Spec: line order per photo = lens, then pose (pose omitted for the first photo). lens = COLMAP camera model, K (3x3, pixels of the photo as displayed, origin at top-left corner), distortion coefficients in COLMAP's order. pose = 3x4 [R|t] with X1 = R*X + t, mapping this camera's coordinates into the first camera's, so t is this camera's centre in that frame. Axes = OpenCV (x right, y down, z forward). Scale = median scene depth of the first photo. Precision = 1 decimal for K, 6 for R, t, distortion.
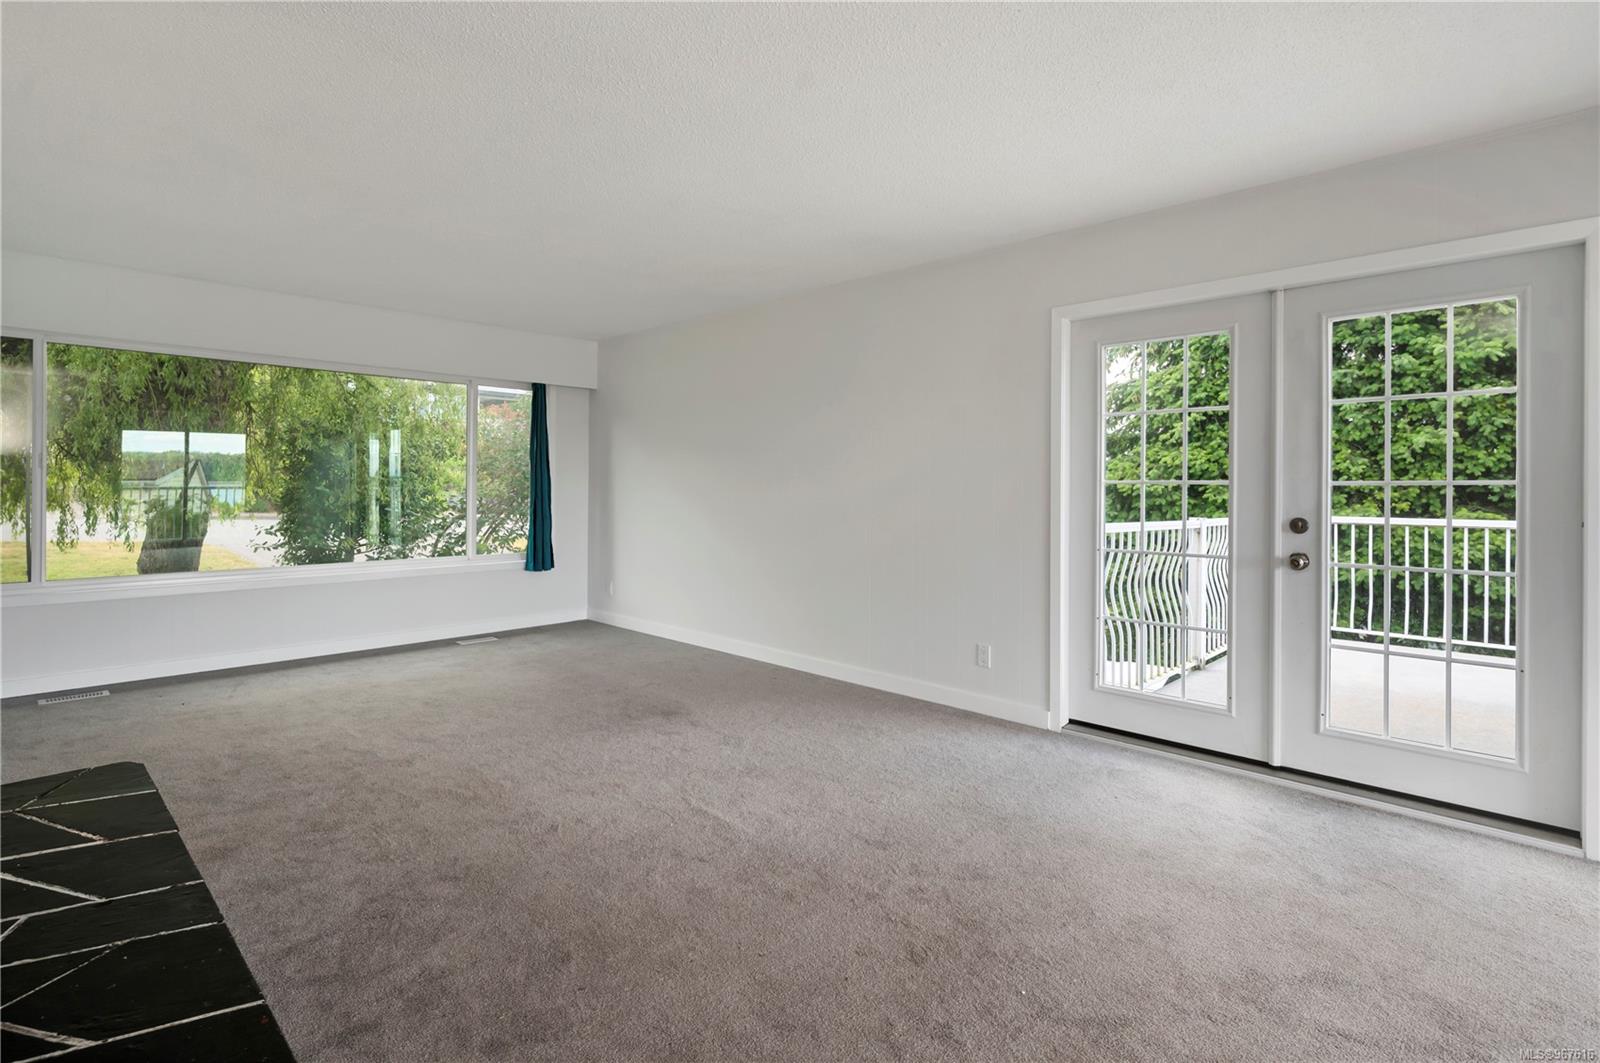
lens RADIAL K [[771.8, 0, 806.5], [0, 771.8, 493.9], [0, 0, 1]] dist [0.011206, -0.000374]
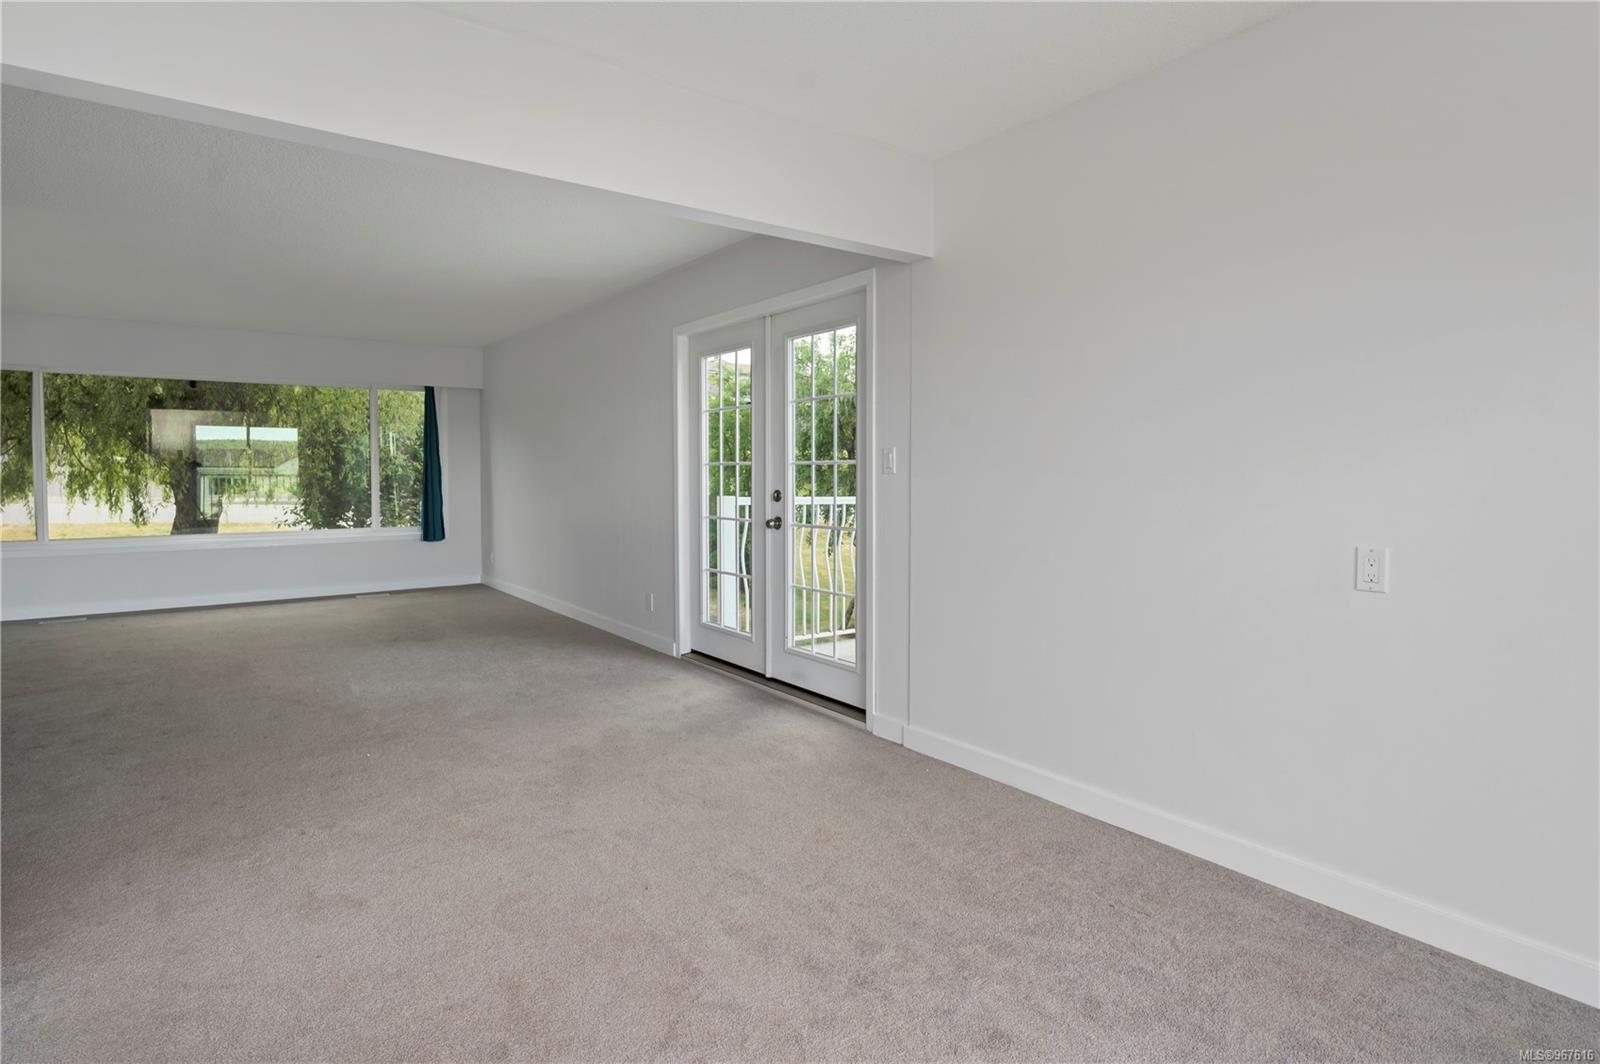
lens RADIAL K [[836.5, 0, 793.9], [0, 836.5, 499.7], [0, 0, 1]] dist [0.000144, 0.000271]
pose [[0.985309, -0.005074, -0.170705, 0.588375], [0.010009, 0.999556, 0.028062, 0.005083], [0.170487, -0.029358, 0.984922, -0.257573]]
